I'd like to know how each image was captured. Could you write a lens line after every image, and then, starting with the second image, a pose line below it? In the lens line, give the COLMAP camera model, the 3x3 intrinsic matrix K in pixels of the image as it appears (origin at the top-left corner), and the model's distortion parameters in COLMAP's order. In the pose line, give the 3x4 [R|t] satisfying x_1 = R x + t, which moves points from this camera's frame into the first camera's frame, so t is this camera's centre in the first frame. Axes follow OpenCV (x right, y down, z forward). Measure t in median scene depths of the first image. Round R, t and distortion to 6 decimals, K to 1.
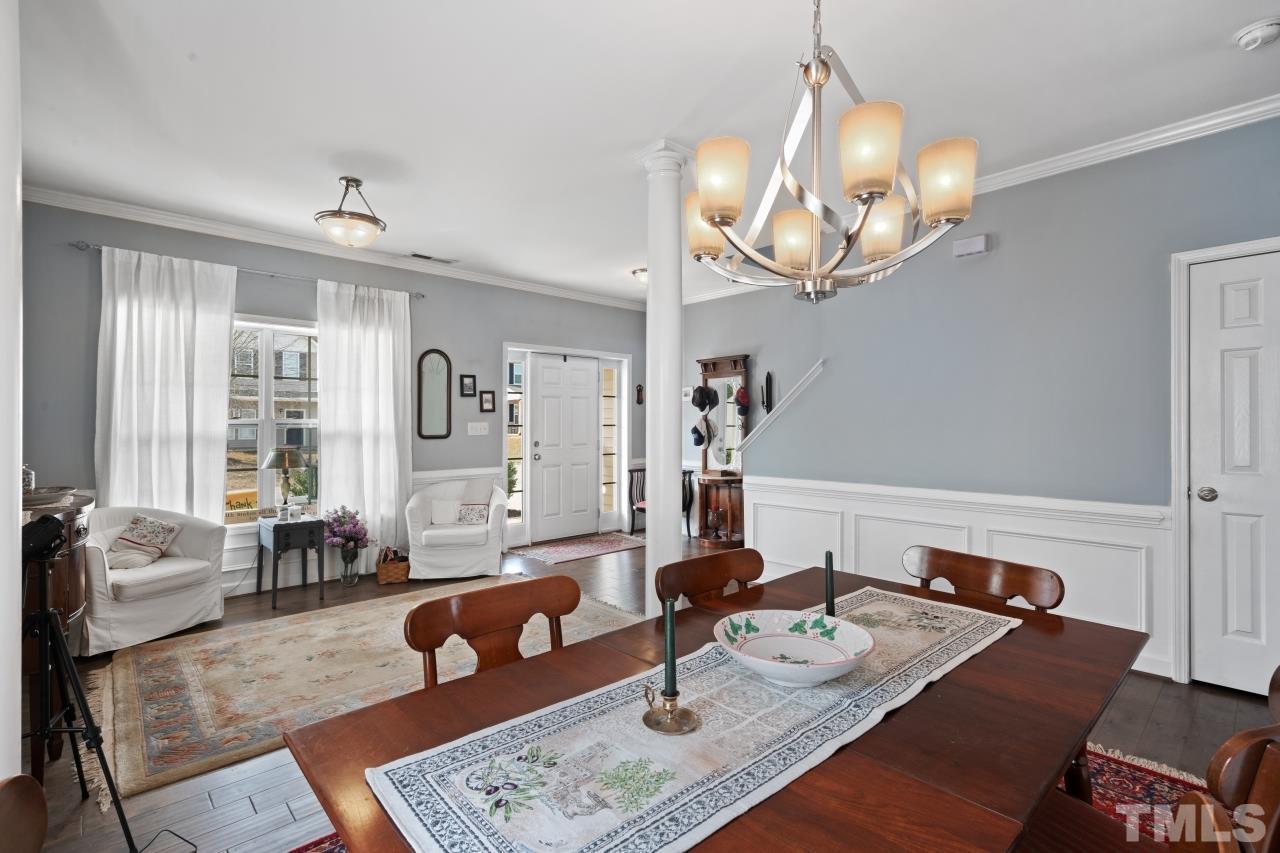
lens RADIAL K [[600.4, 0, 633.8], [0, 600.4, 416.9], [0, 0, 1]] dist [-0.002217, -0.000073]
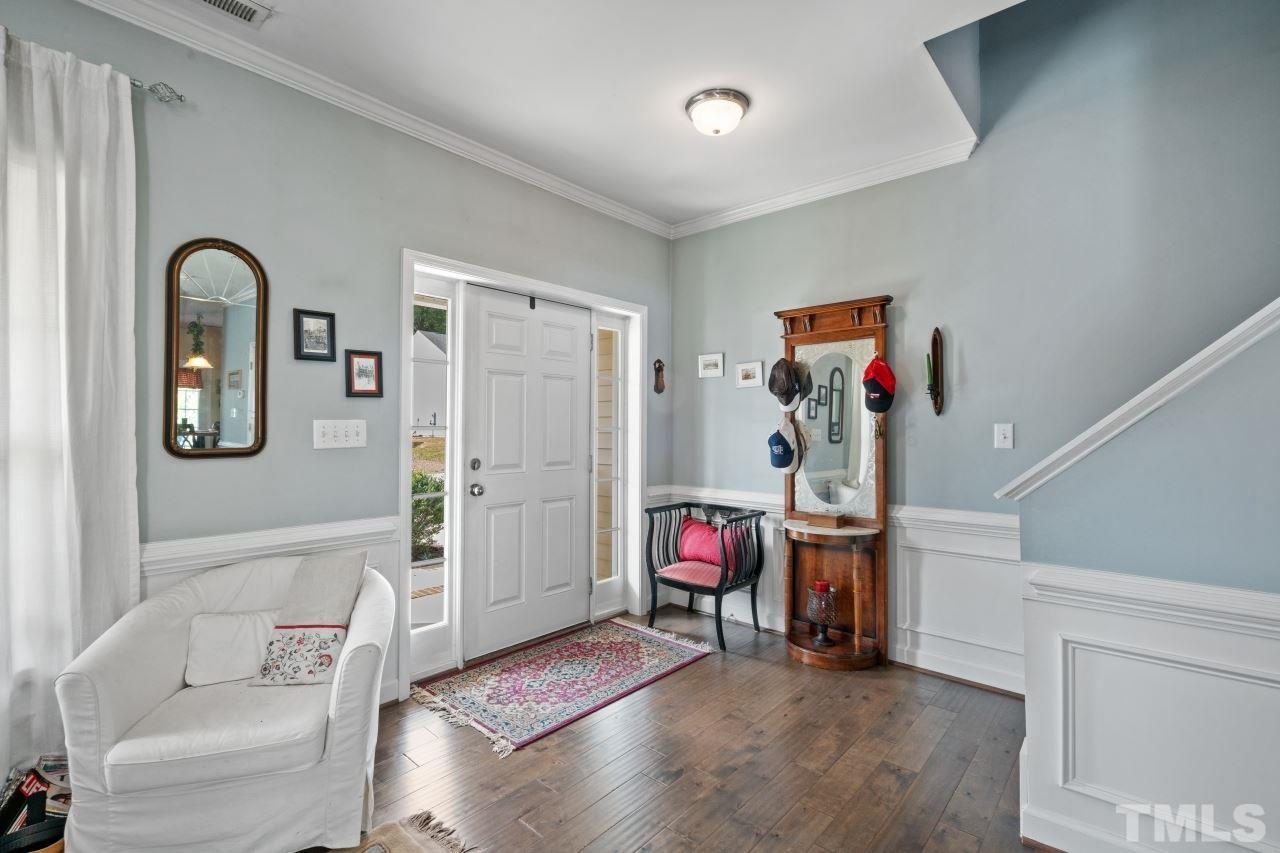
lens RADIAL K [[572.5, 0, 640.0], [0, 572.5, 426.5], [0, 0, 1]] dist [-0.000930, -0.000097]
pose [[0.994501, 0.008628, 0.104372, -0.074566], [-0.009585, 0.999917, 0.008663, 0.007705], [-0.104288, -0.009616, 0.994501, 0.504275]]
